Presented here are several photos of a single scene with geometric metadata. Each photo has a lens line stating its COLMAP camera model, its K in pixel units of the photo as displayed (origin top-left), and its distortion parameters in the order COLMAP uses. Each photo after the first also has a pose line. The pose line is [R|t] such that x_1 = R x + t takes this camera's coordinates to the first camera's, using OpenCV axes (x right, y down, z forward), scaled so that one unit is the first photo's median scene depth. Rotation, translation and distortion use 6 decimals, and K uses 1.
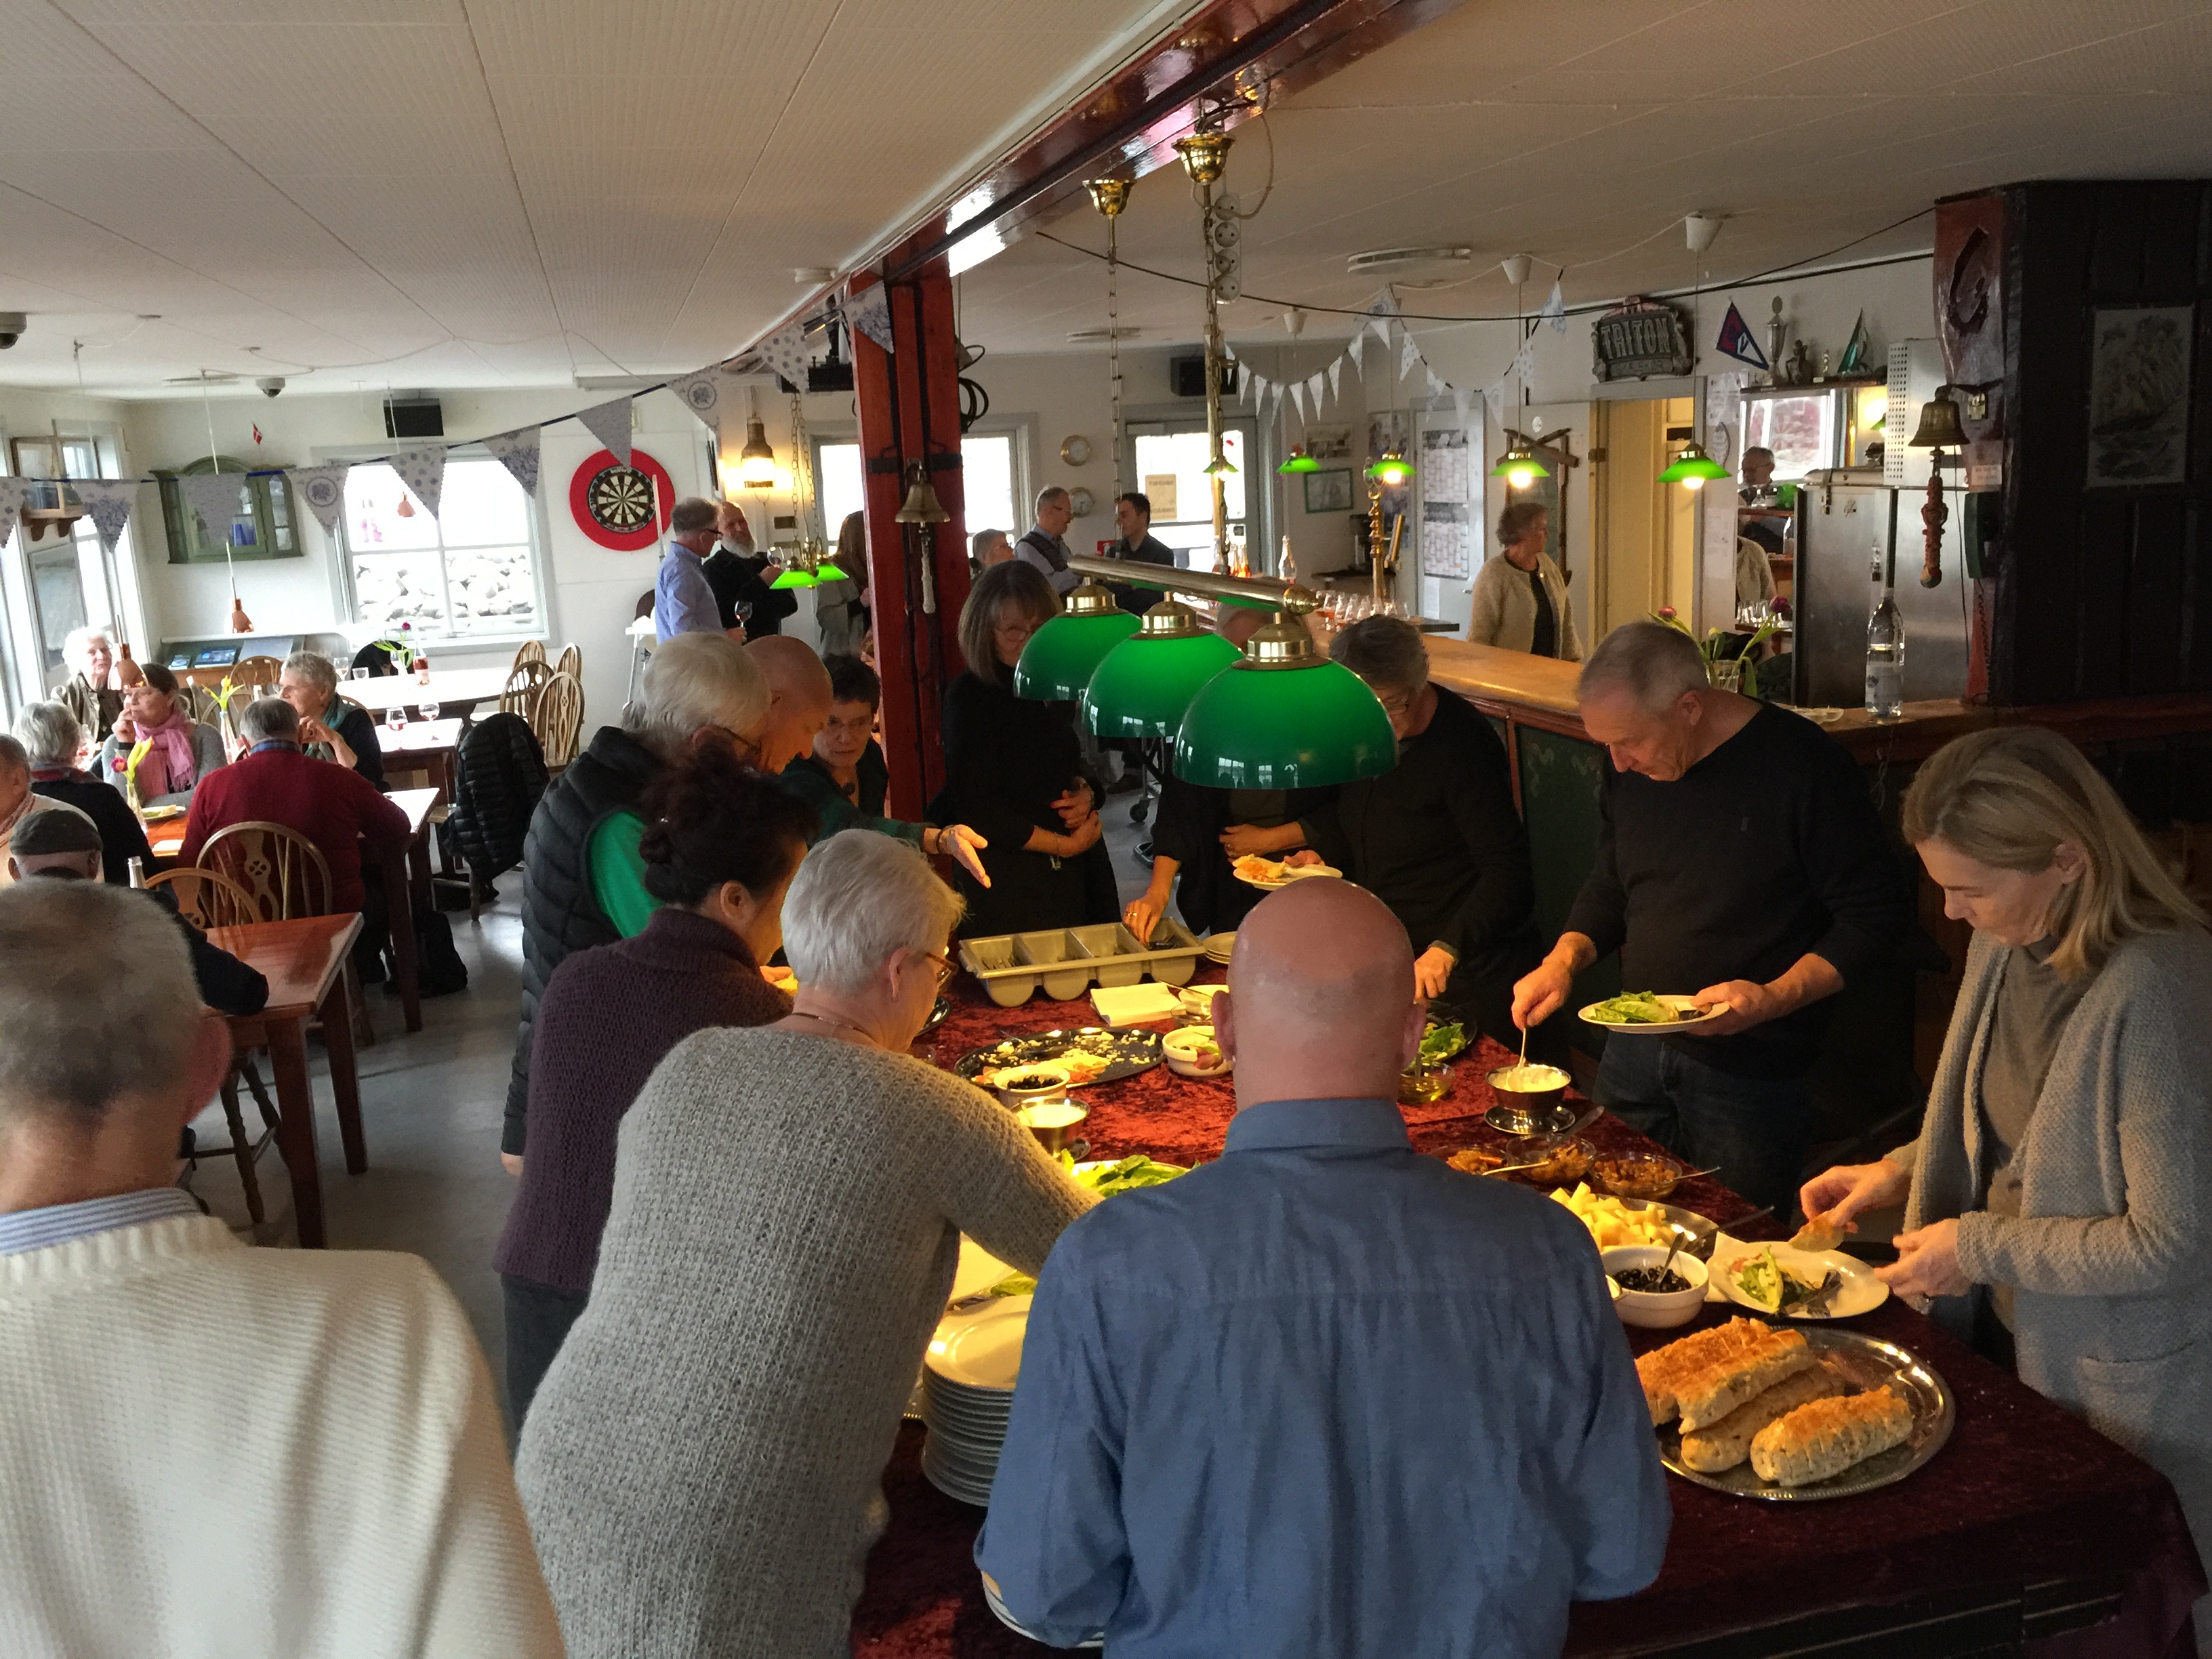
lens RADIAL K [[1853.2, 0, 1106.4], [0, 1853.2, 814.8], [0, 0, 1]] dist [0.065258, -0.102099]
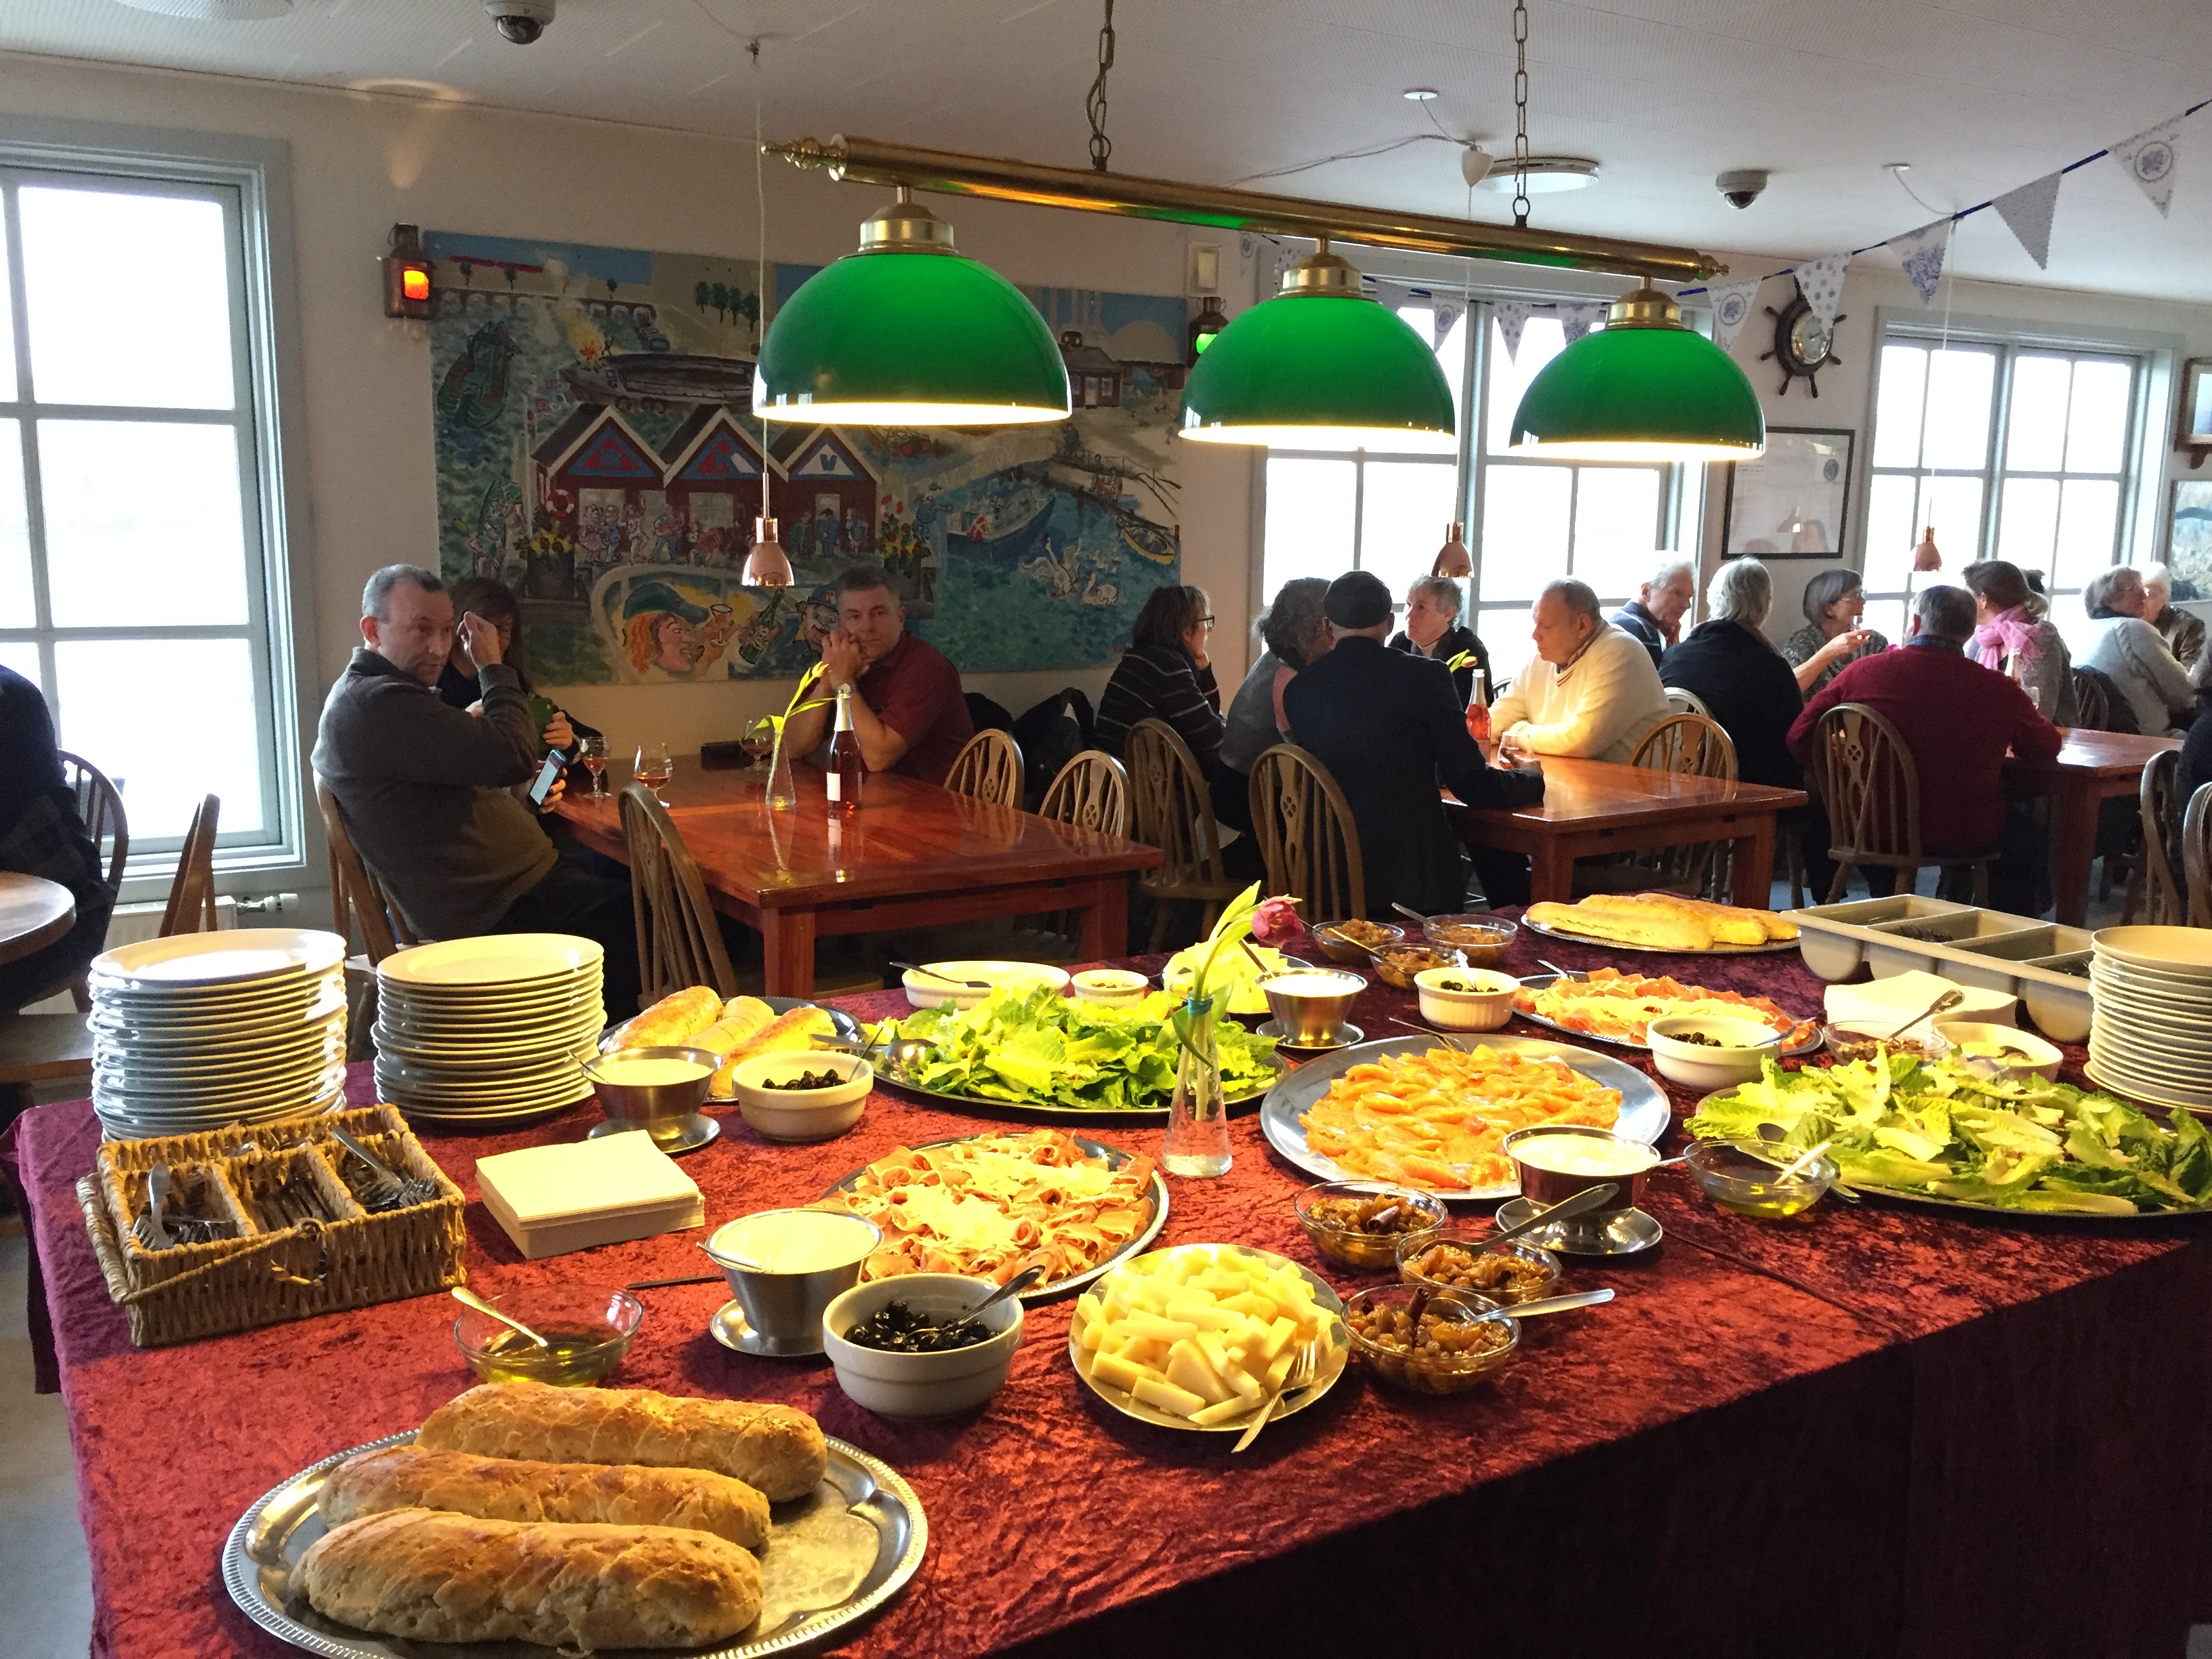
lens RADIAL K [[1851.1, 0, 1106.0], [0, 1851.1, 829.5], [0, 0, 1]] dist [0.063849, -0.097831]
pose [[0.277321, 0.216015, -0.936179, 0.266081], [-0.220119, 0.962765, 0.156945, 0.000725], [0.935222, 0.162546, 0.314544, 0.281635]]
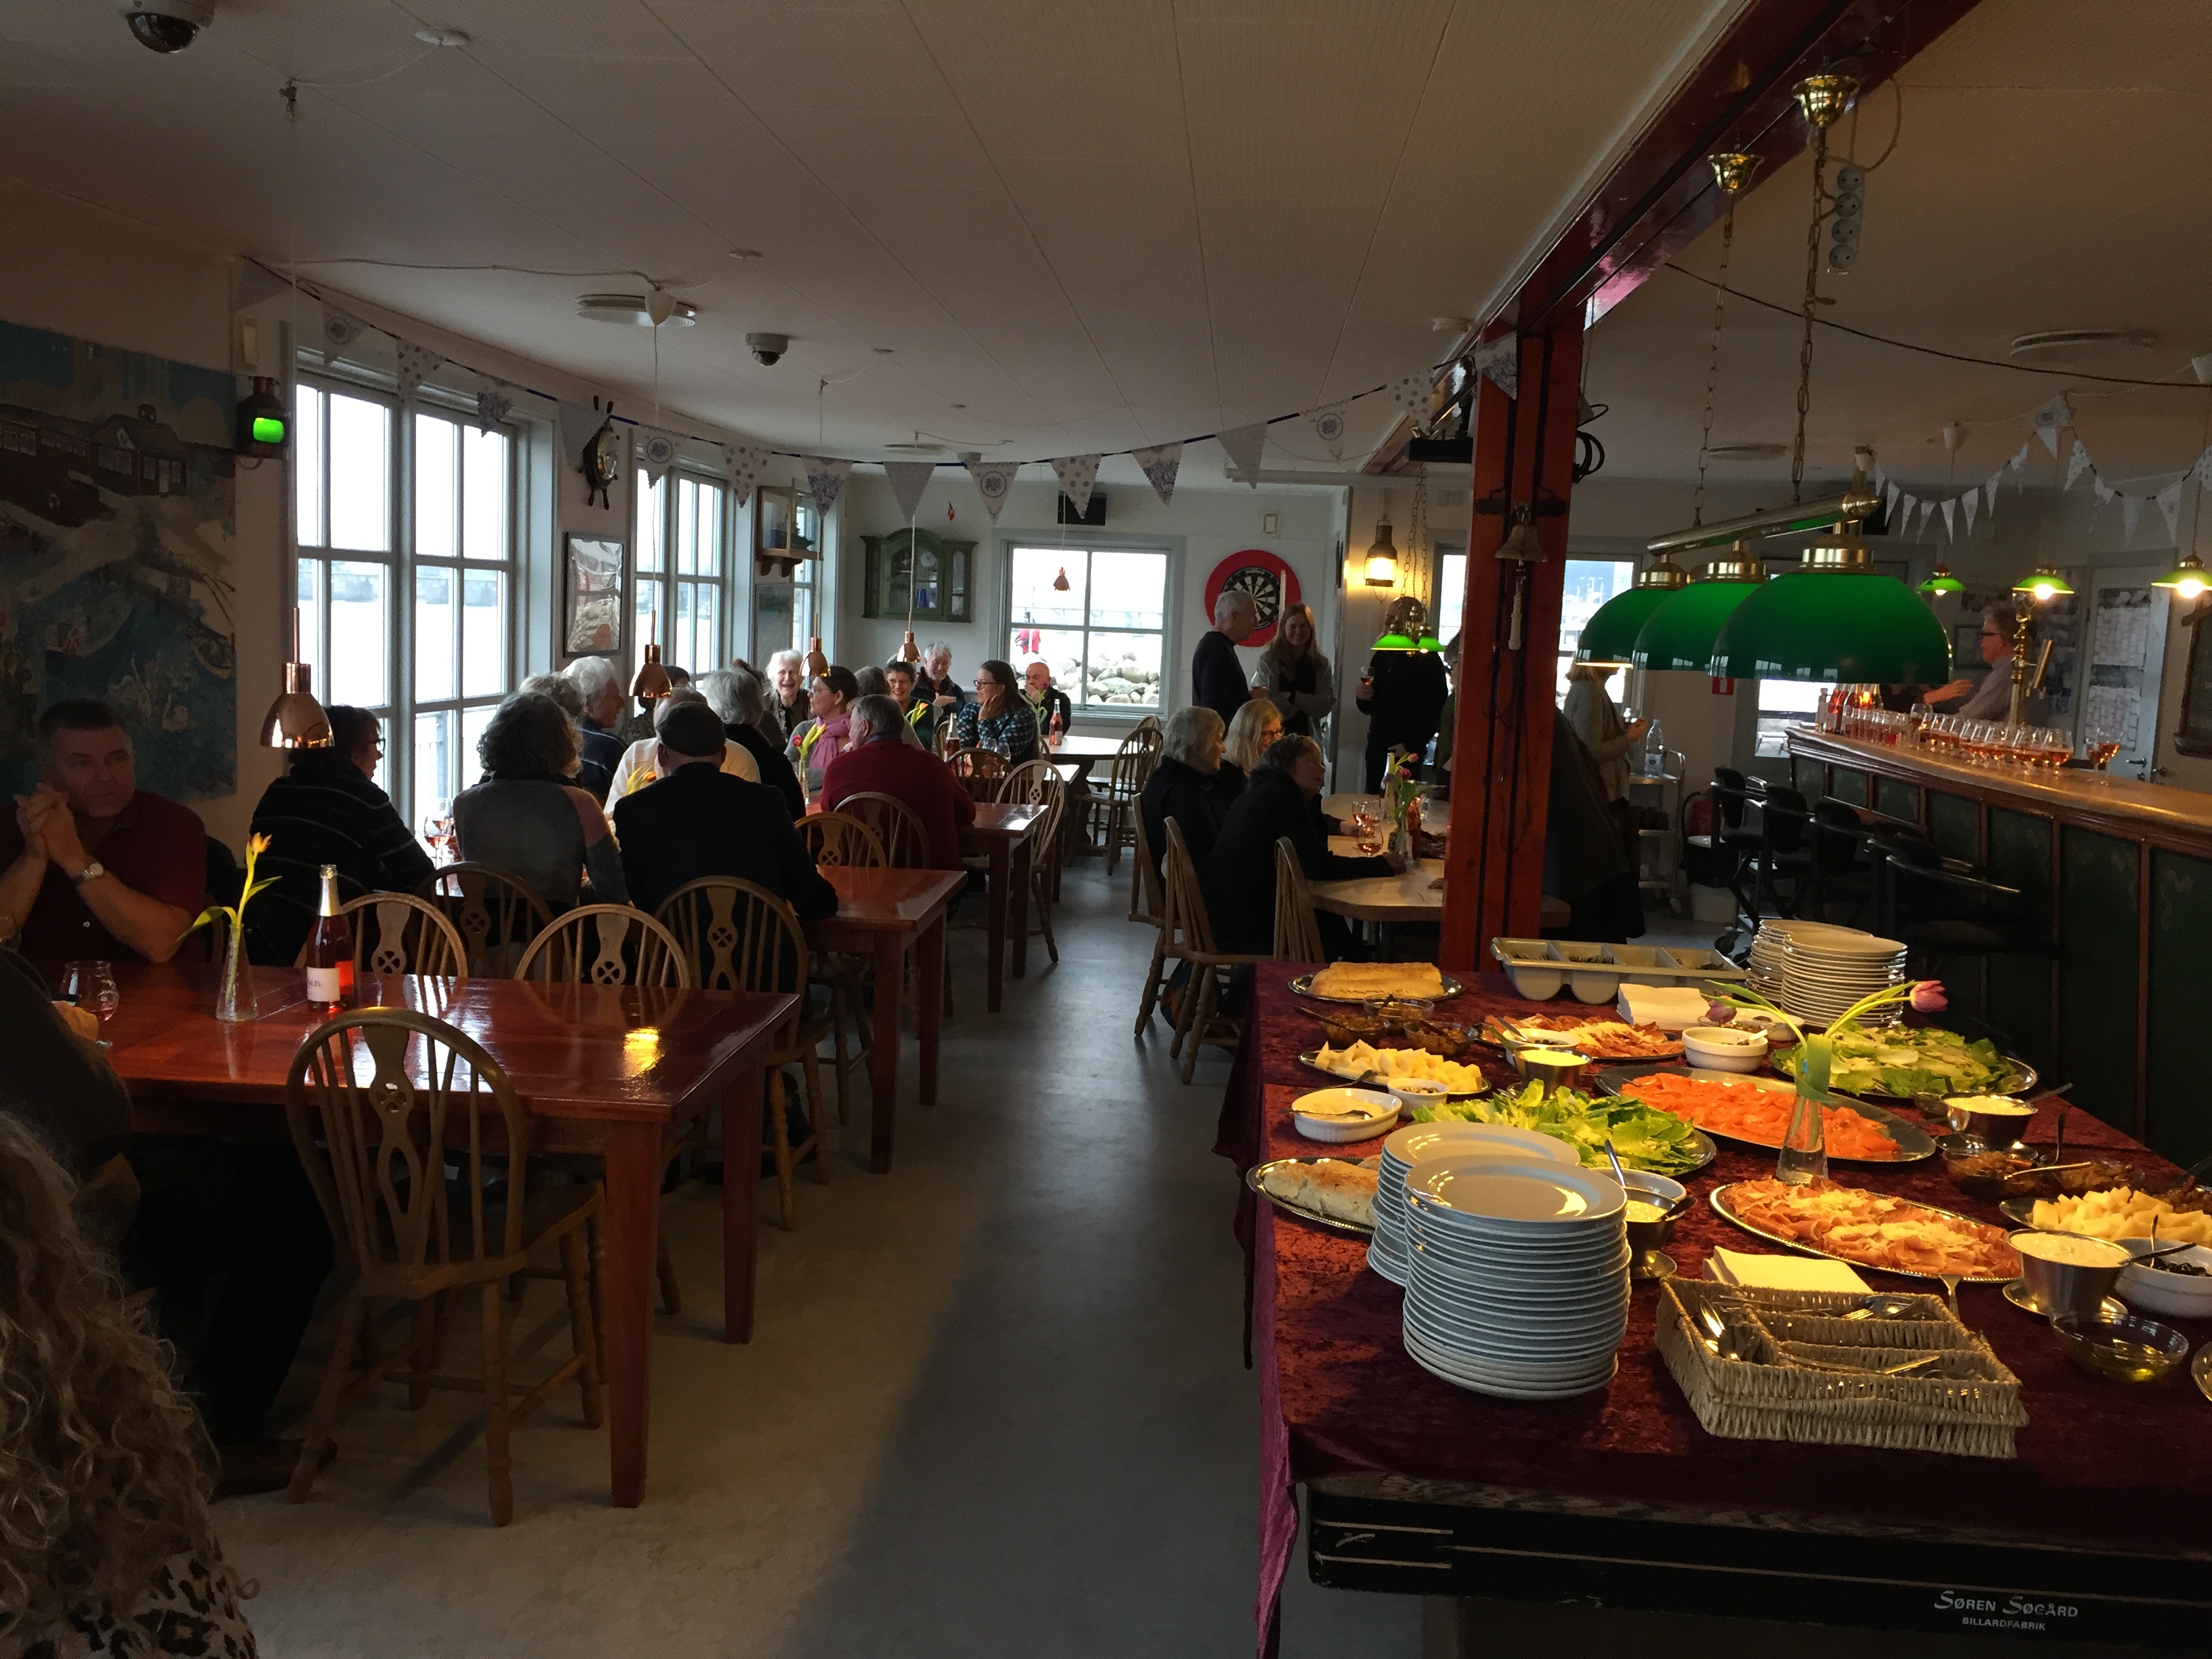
lens RADIAL K [[1851.1, 0, 1106.0], [0, 1851.1, 829.5], [0, 0, 1]] dist [0.063849, -0.097831]
pose [[0.940262, 0.128671, -0.315201, 0.019427], [-0.154878, 0.986143, -0.059447, 0.057990], [0.303185, 0.104714, 0.947161, -0.021574]]
